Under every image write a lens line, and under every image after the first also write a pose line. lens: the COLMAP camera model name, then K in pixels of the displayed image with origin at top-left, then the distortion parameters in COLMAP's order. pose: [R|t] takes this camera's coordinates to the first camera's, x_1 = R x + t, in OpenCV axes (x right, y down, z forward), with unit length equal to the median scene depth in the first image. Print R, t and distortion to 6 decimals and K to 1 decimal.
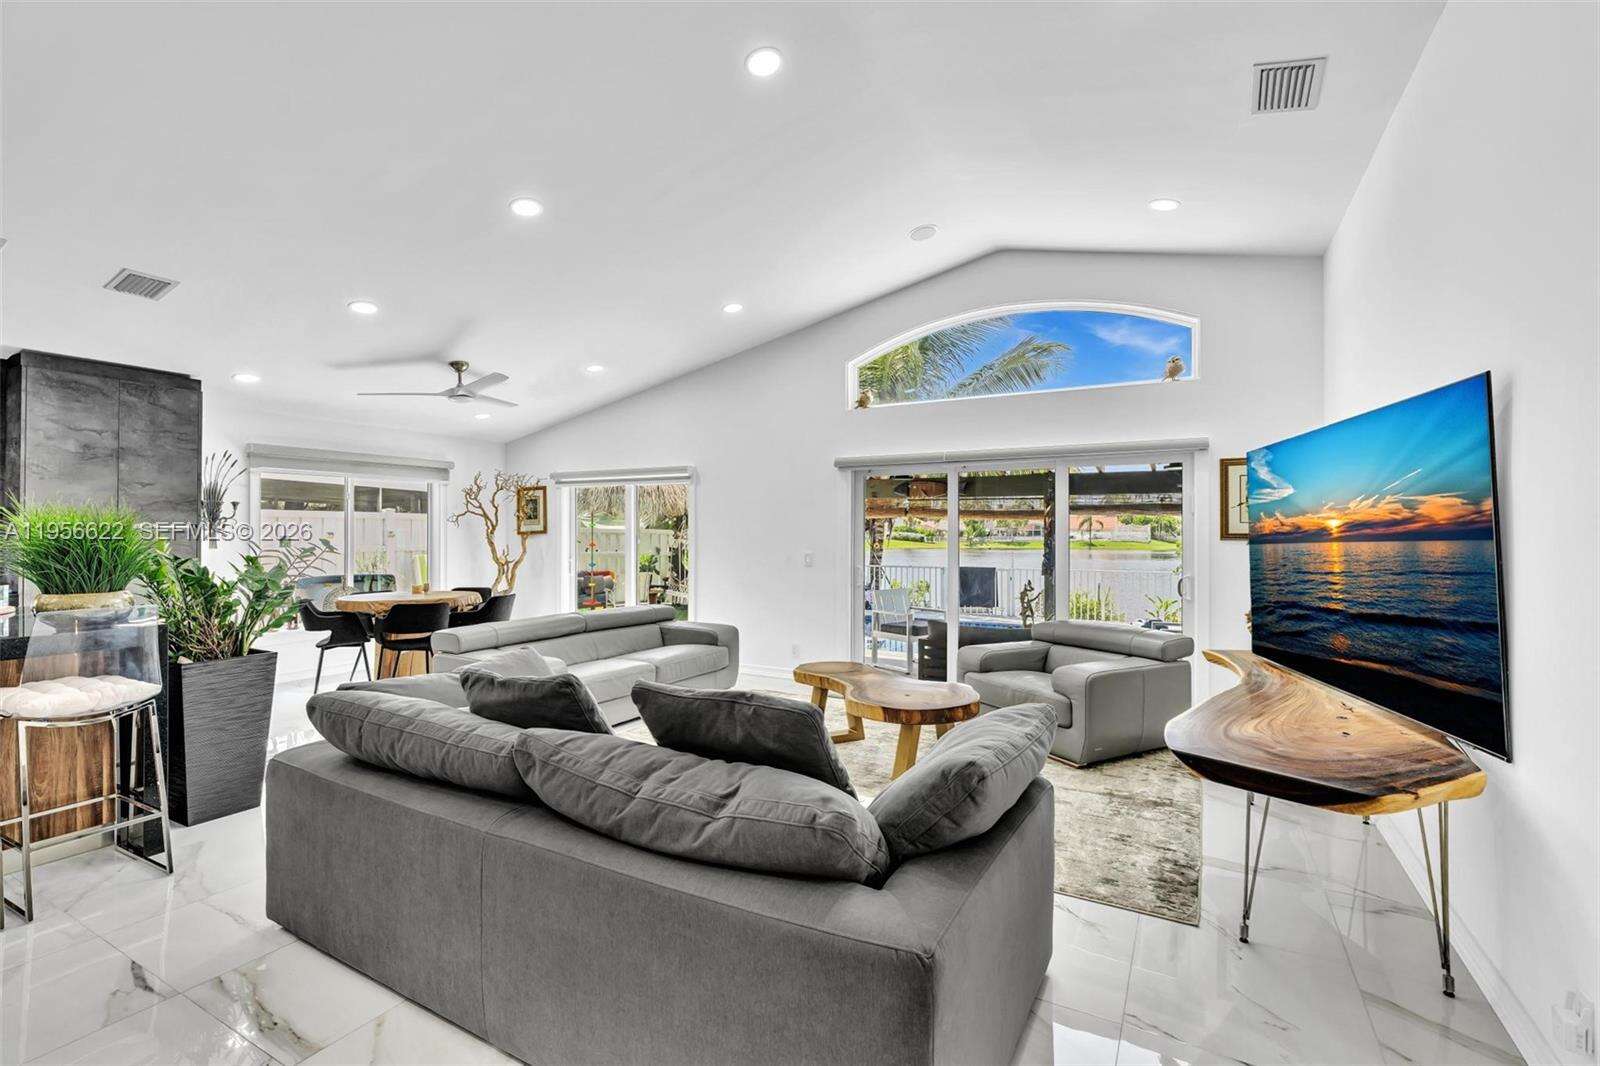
lens RADIAL K [[722.6, 0, 792.5], [0, 722.6, 554.2], [0, 0, 1]] dist [-0.008944, 0.003546]
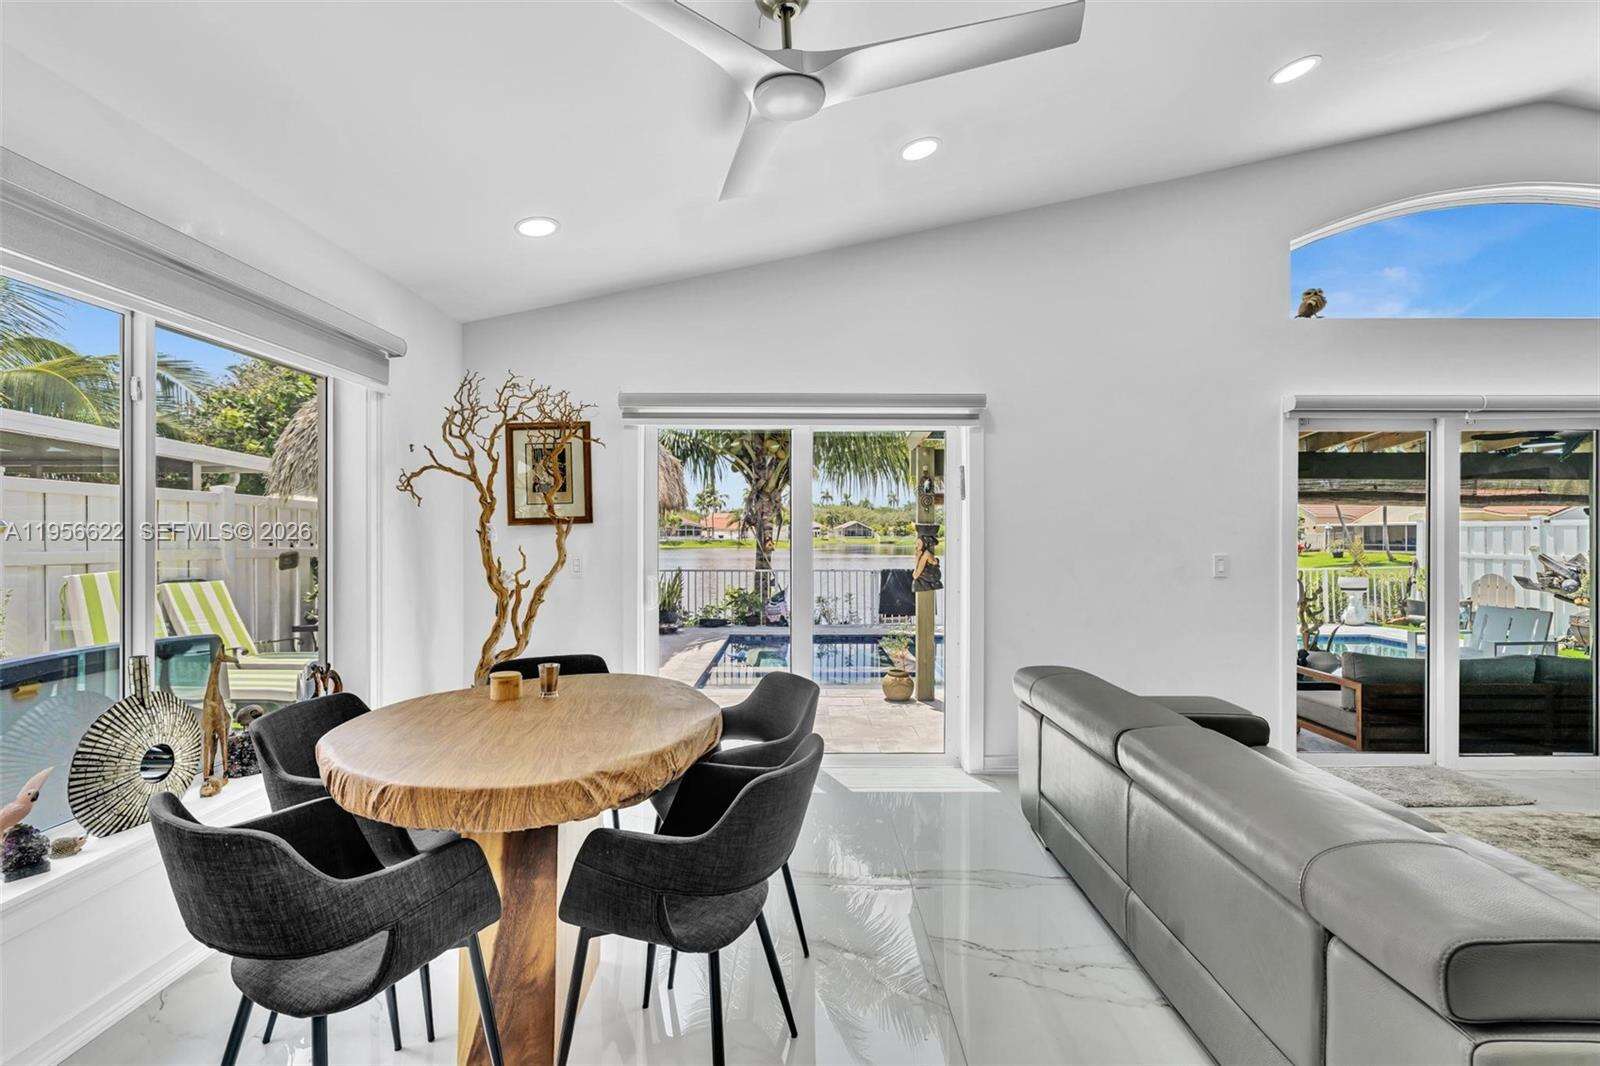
lens RADIAL K [[722.6, 0, 797.4], [0, 722.6, 536.1], [0, 0, 1]] dist [-0.008944, 0.003546]
pose [[0.877281, -0.001063, 0.479975, -0.640470], [0.012871, 0.999690, -0.021313, -0.012013], [-0.479804, 0.024875, 0.877023, 0.751155]]
